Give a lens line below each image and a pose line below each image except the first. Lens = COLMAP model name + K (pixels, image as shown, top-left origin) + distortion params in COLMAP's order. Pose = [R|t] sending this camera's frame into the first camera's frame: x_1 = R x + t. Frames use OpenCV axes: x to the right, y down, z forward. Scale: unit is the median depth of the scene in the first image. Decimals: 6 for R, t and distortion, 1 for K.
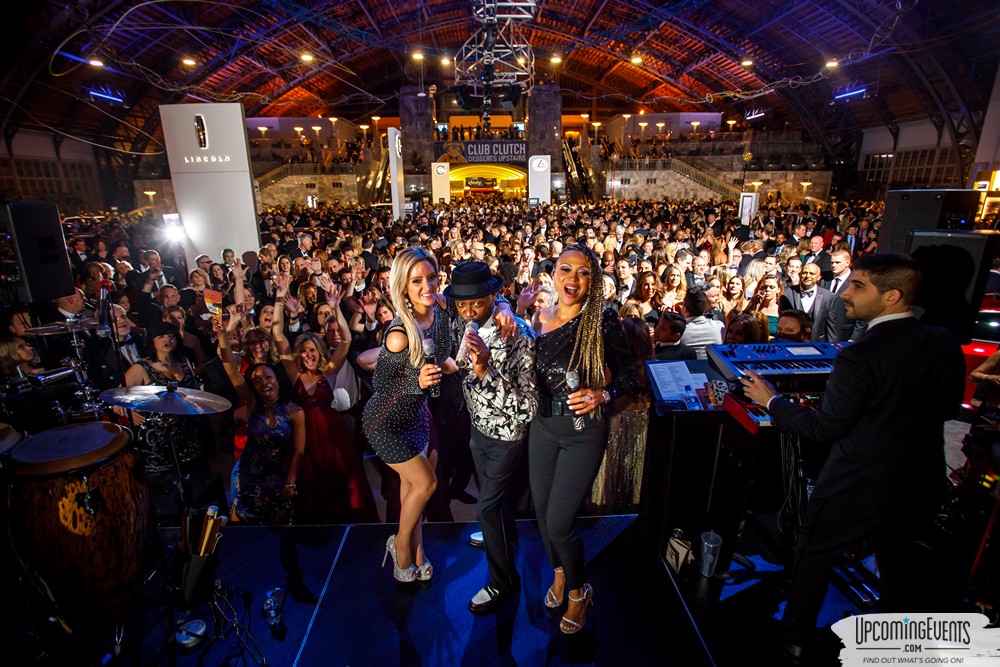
lens RADIAL K [[484.6, 0, 500.8], [0, 484.6, 327.7], [0, 0, 1]] dist [-0.075906, 0.039277]
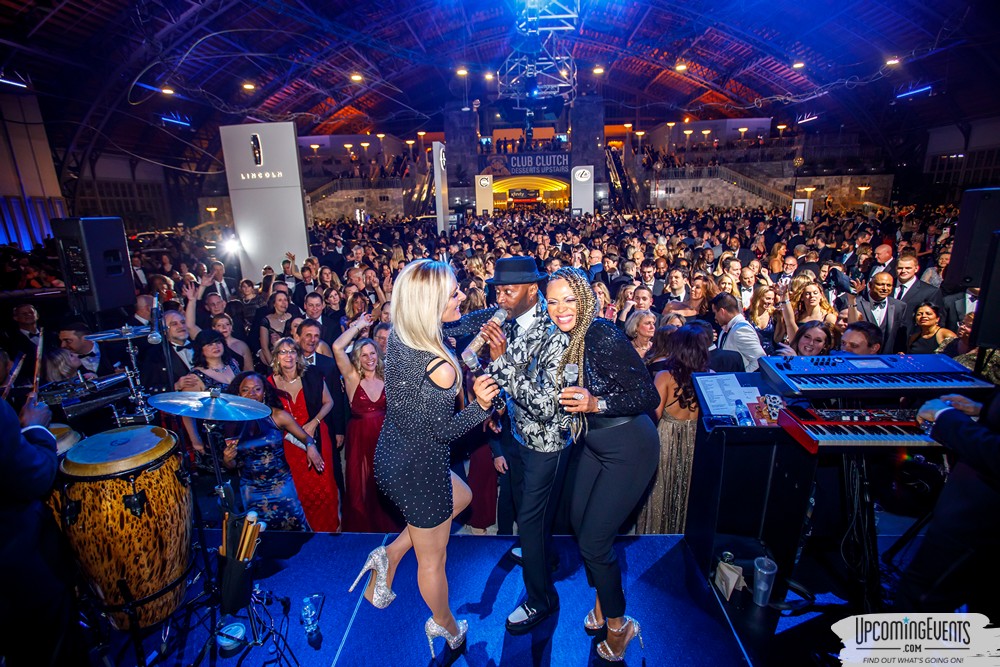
lens RADIAL K [[482.4, 0, 499.8], [0, 482.4, 327.0], [0, 0, 1]] dist [-0.075323, 0.037286]
pose [[0.995938, 0.003907, -0.089960, 0.000446], [-0.005957, 0.999728, -0.022530, 0.000109], [0.089848, 0.022974, 0.995690, 0.002194]]
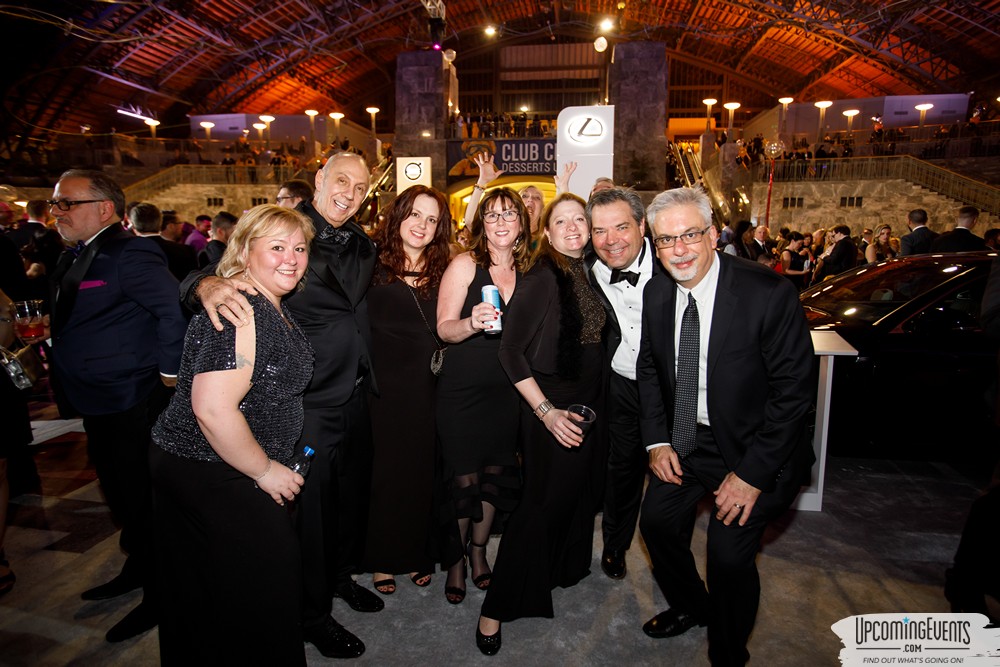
lens RADIAL K [[541.8, 0, 498.2], [0, 541.8, 301.9], [0, 0, 1]] dist [-0.001905, 0.000331]
pose [[0.980286, 0.041723, -0.193127, 0.123699], [-0.071491, 0.986123, -0.149833, -0.169167], [0.184195, 0.160686, 0.969666, 0.727400]]
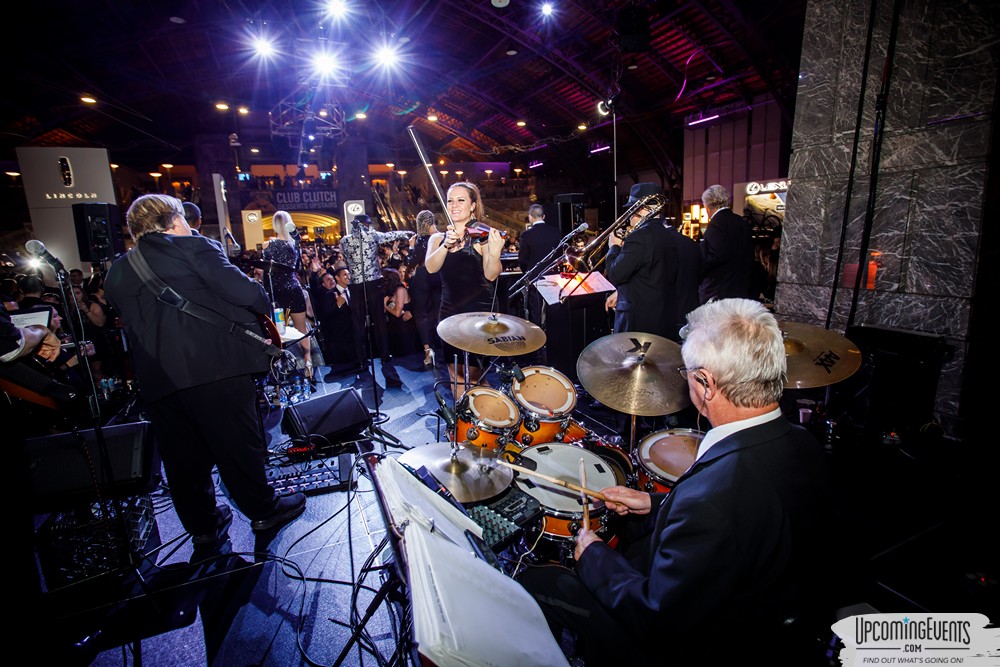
lens RADIAL K [[482.4, 0, 499.8], [0, 482.4, 327.0], [0, 0, 1]] dist [-0.075323, 0.037286]
pose [[0.928854, -0.100841, 0.356456, -0.029497], [0.133060, 0.988842, -0.066986, 0.042839], [-0.345723, 0.109651, 0.931908, -0.092678]]
